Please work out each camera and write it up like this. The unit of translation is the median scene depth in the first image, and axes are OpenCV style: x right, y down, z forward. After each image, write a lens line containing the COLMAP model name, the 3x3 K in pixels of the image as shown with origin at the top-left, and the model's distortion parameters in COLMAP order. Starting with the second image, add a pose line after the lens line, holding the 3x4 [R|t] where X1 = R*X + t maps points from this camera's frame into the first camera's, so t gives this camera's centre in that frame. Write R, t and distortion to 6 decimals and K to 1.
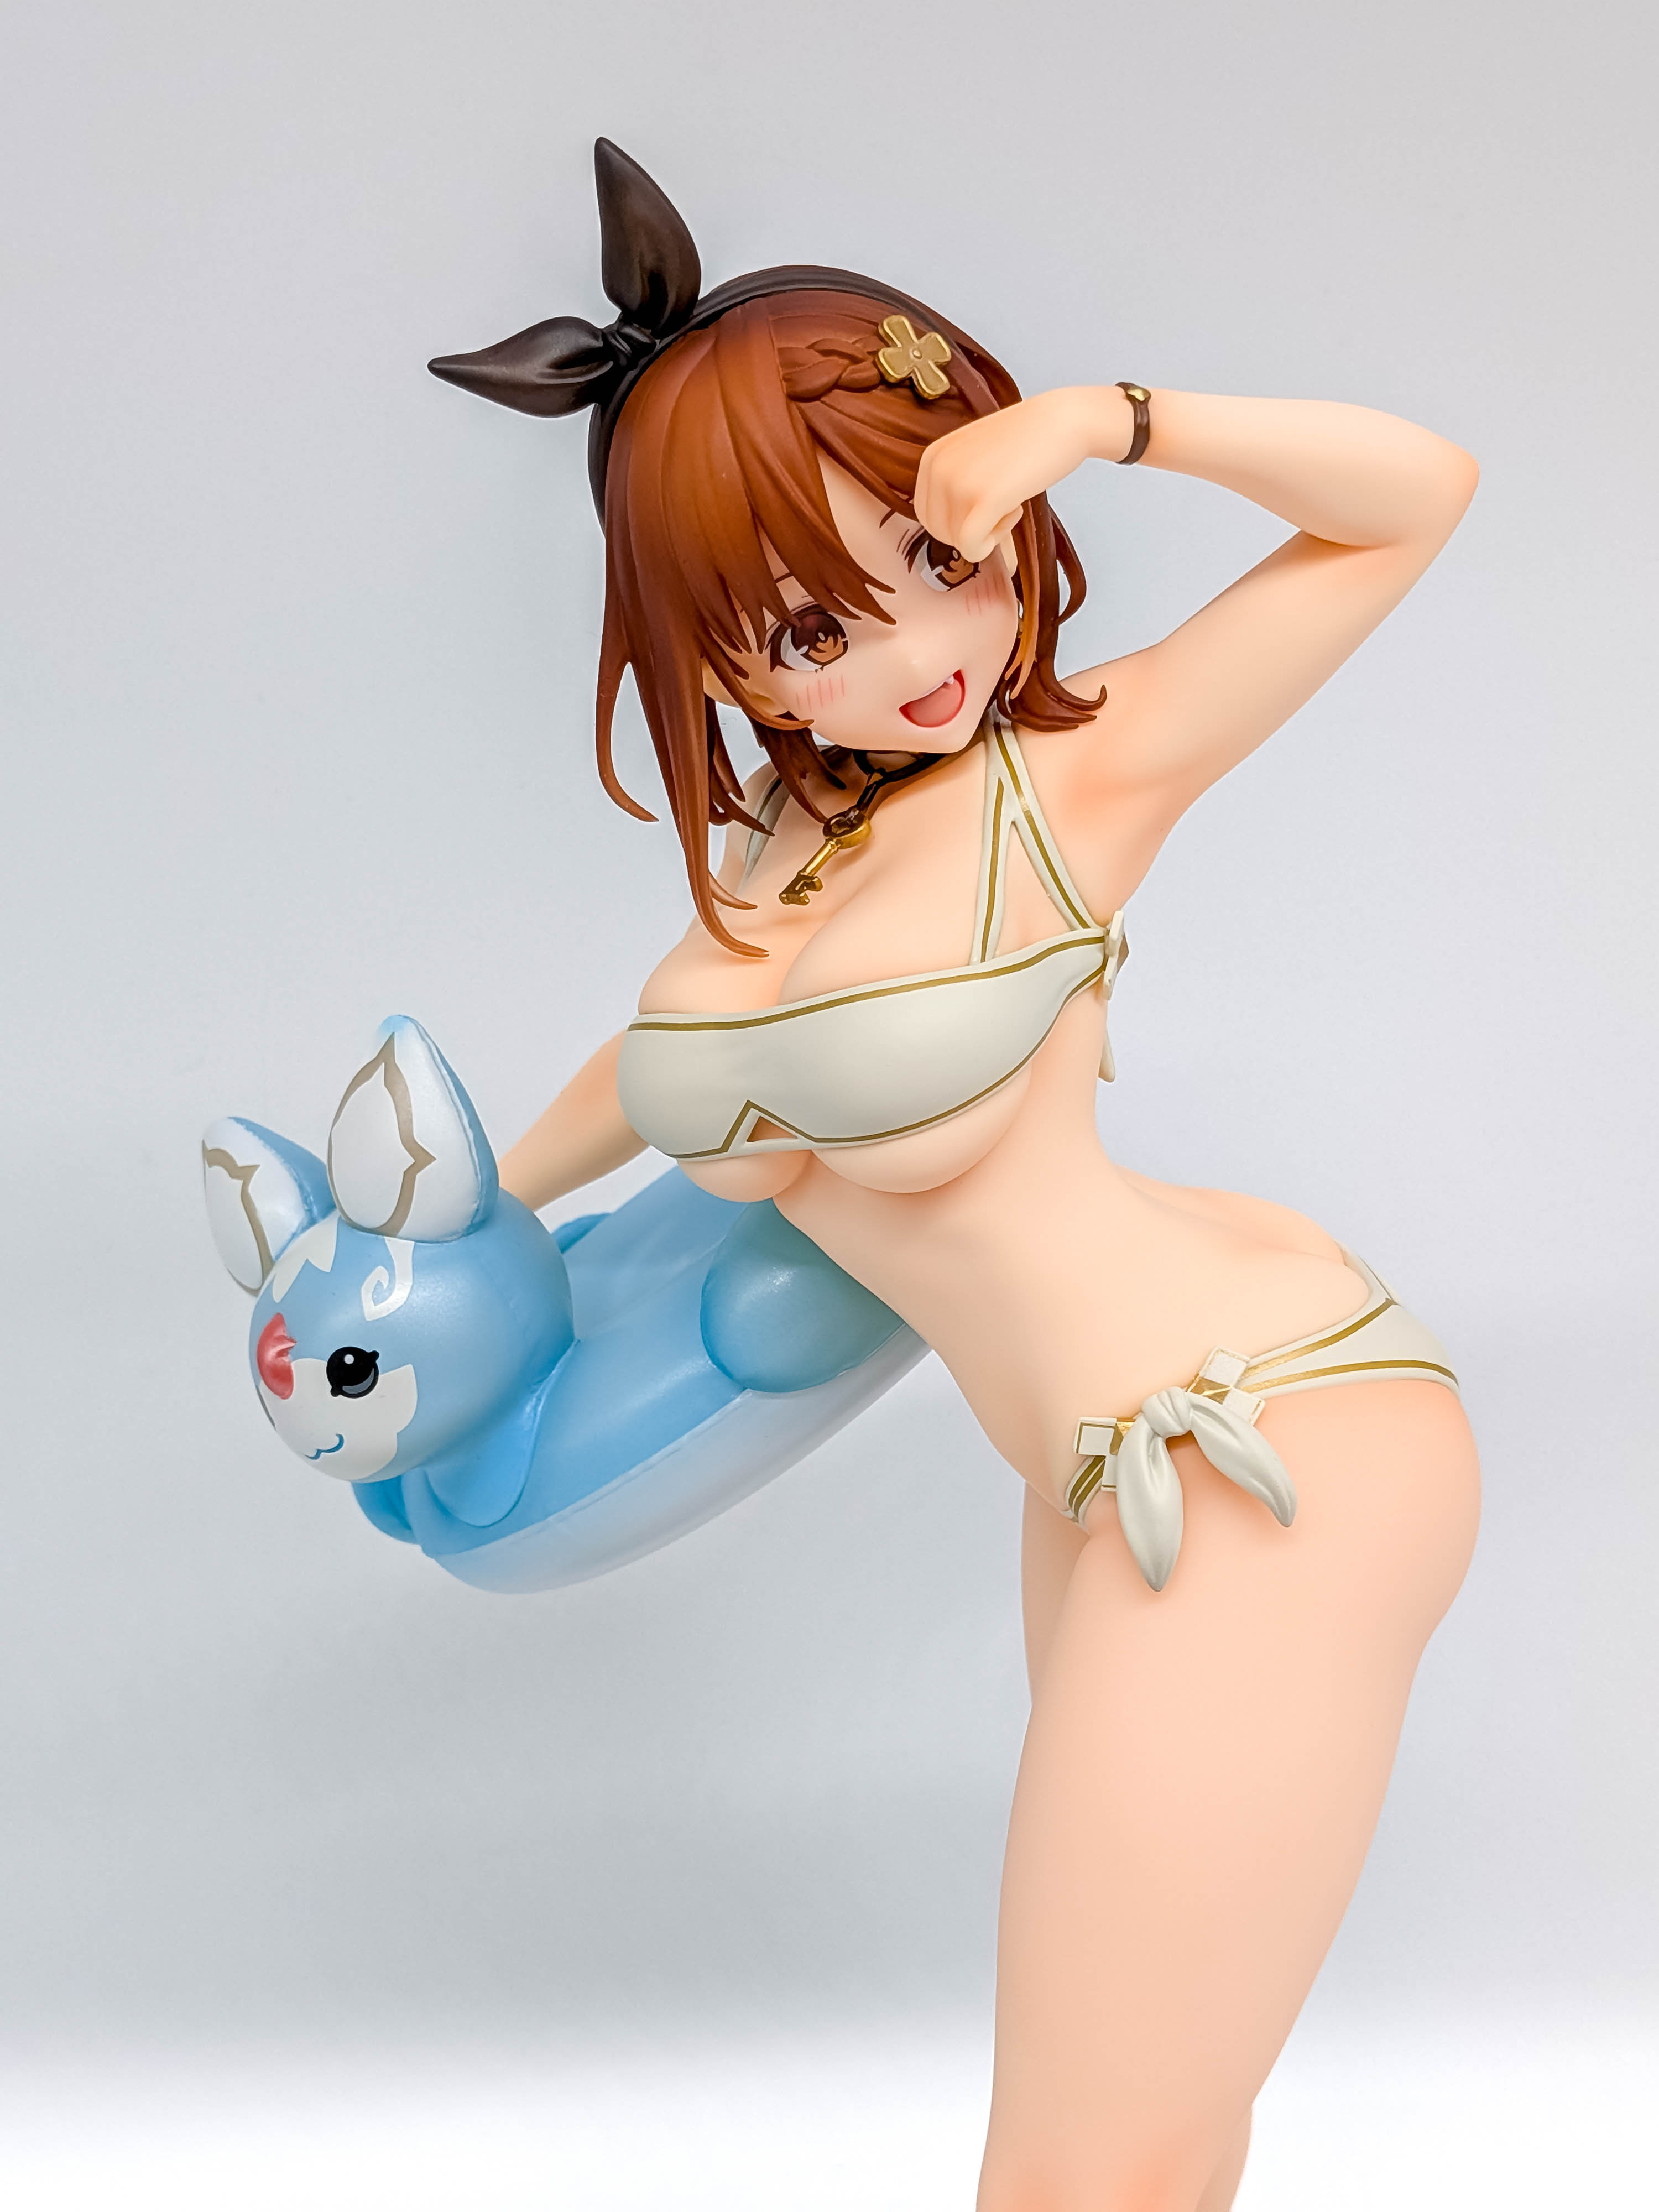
lens RADIAL K [[3285.7, 0, 886.8], [0, 3285.7, 1116.5], [0, 0, 1]] dist [0.091989, 0.000000]
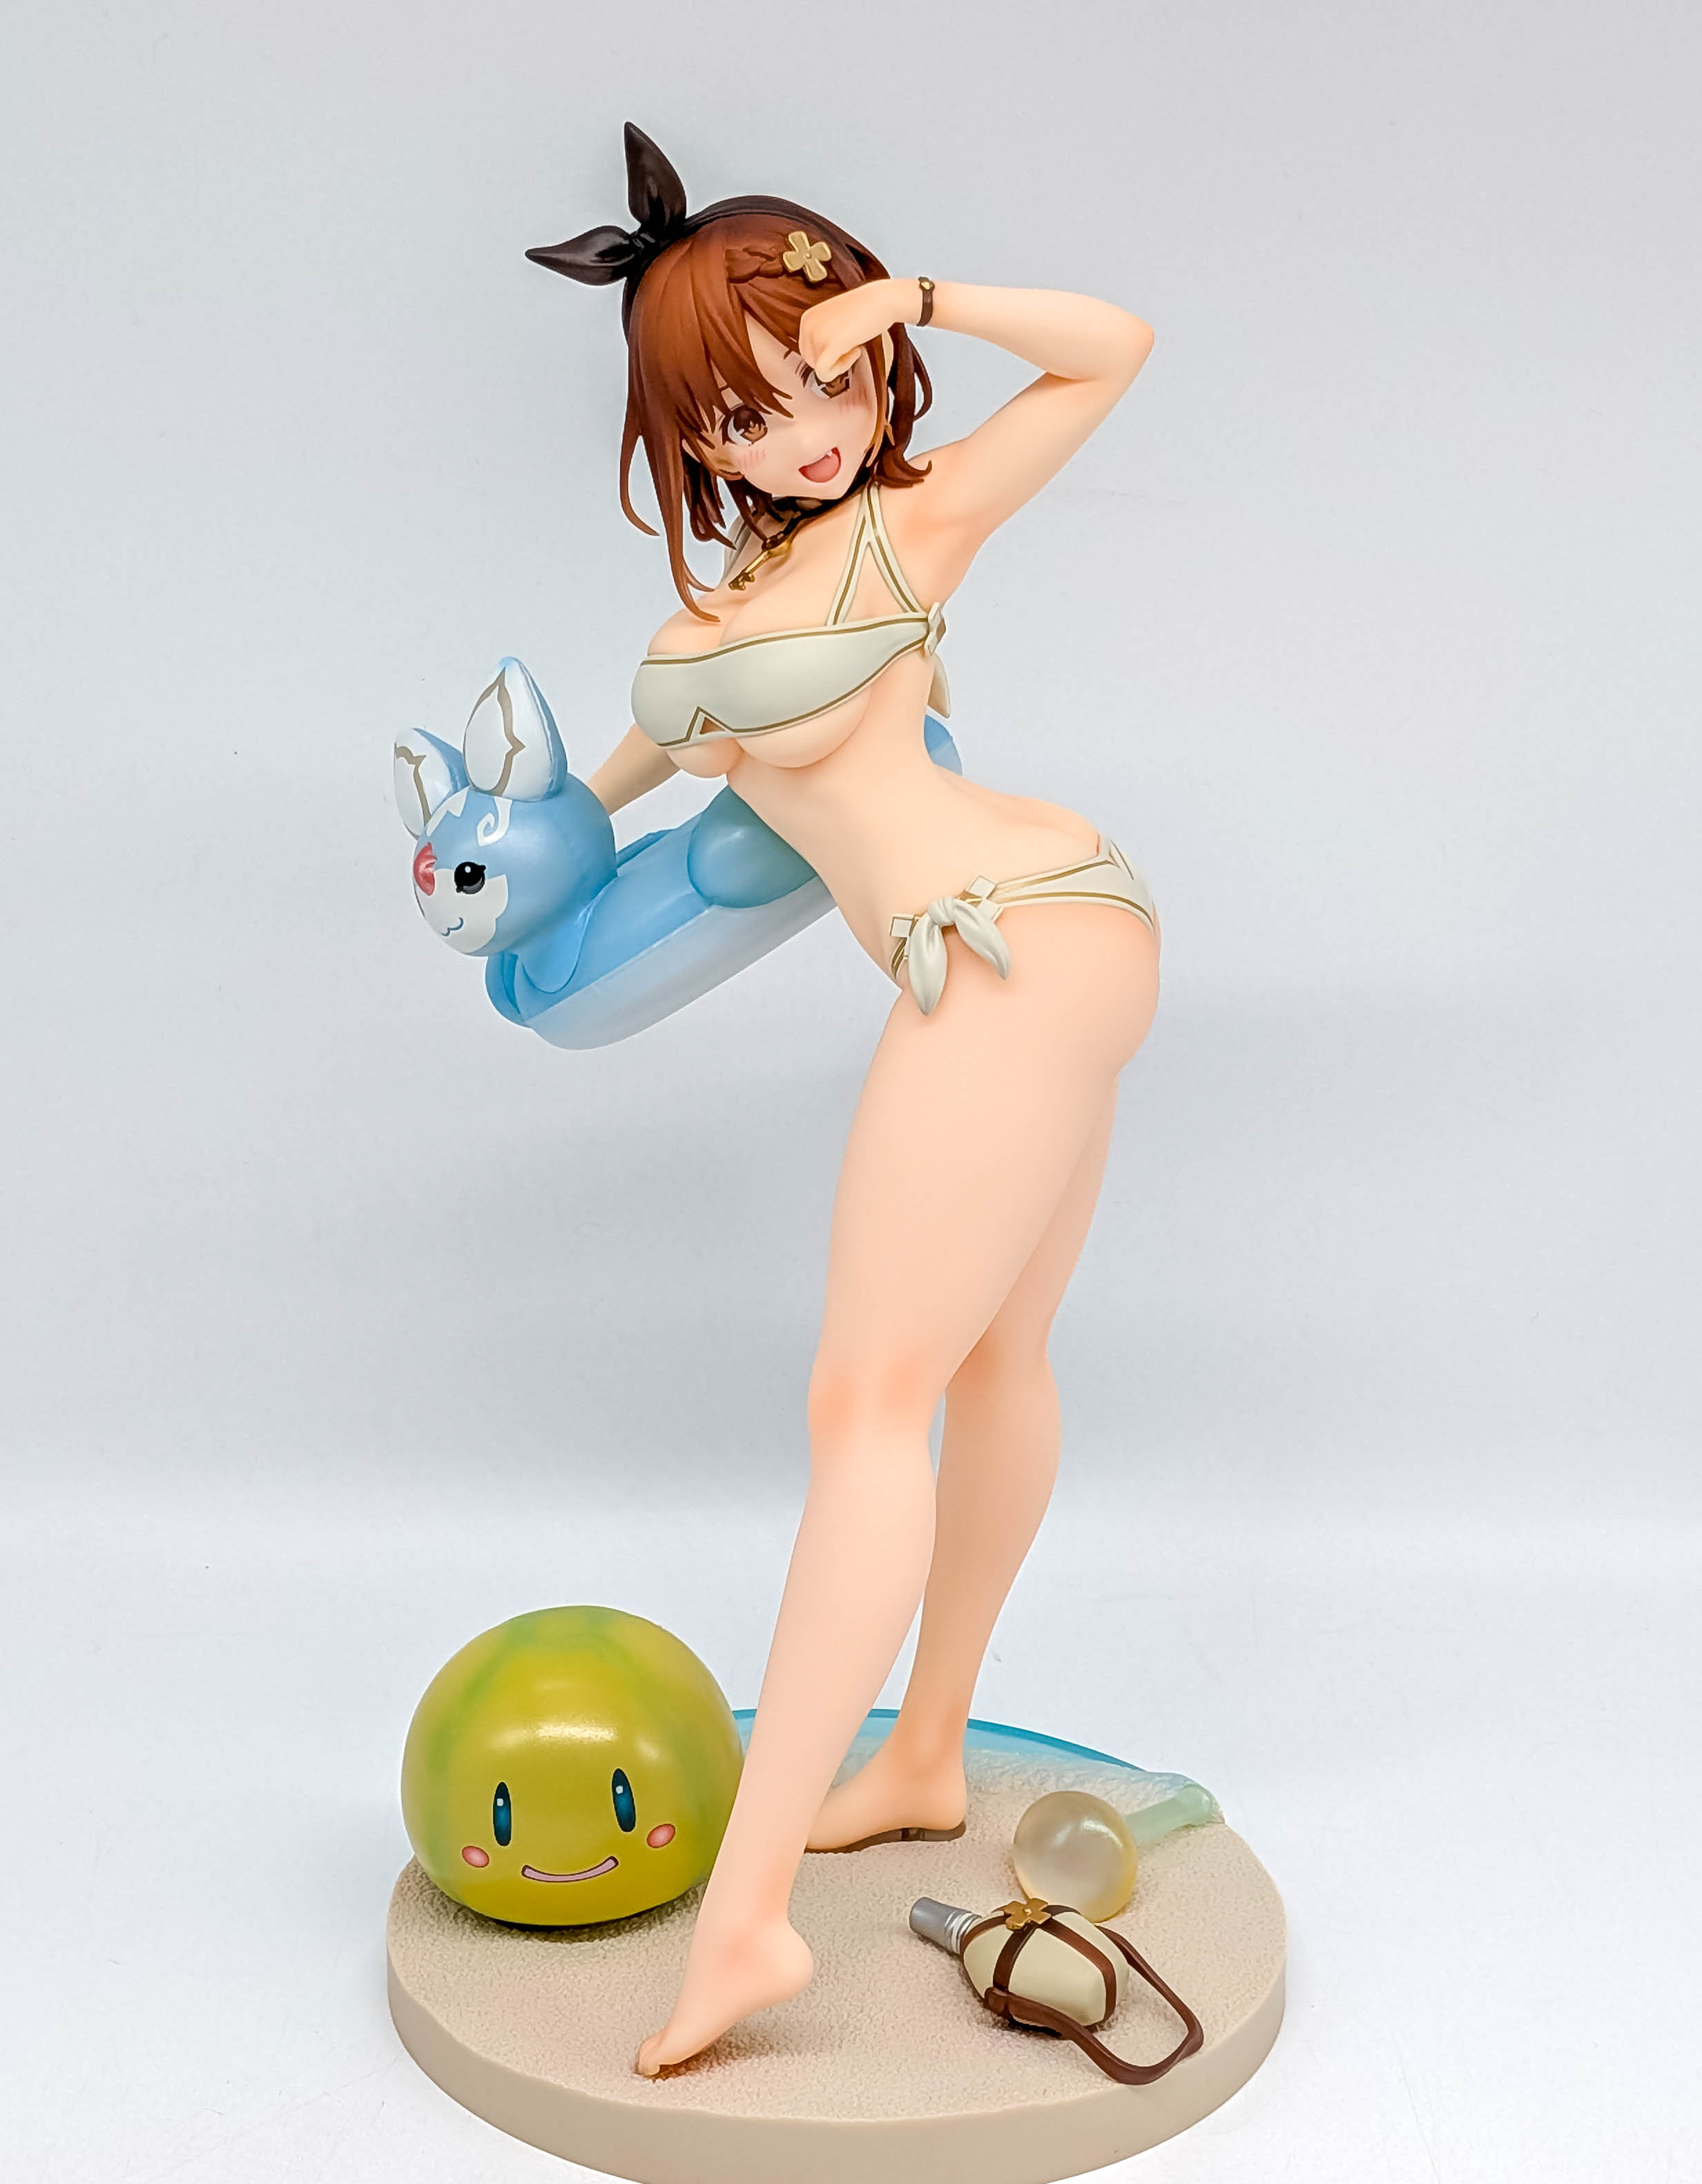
lens RADIAL K [[3924.4, 0, 854.8], [0, 3924.4, 1177.8], [0, 0, 1]] dist [0.108300, 0.000000]
pose [[0.988583, 0.060096, -0.138175, 0.321936], [-0.055305, 0.997736, 0.038253, 0.151121], [0.140161, -0.030175, 0.989669, -0.948620]]
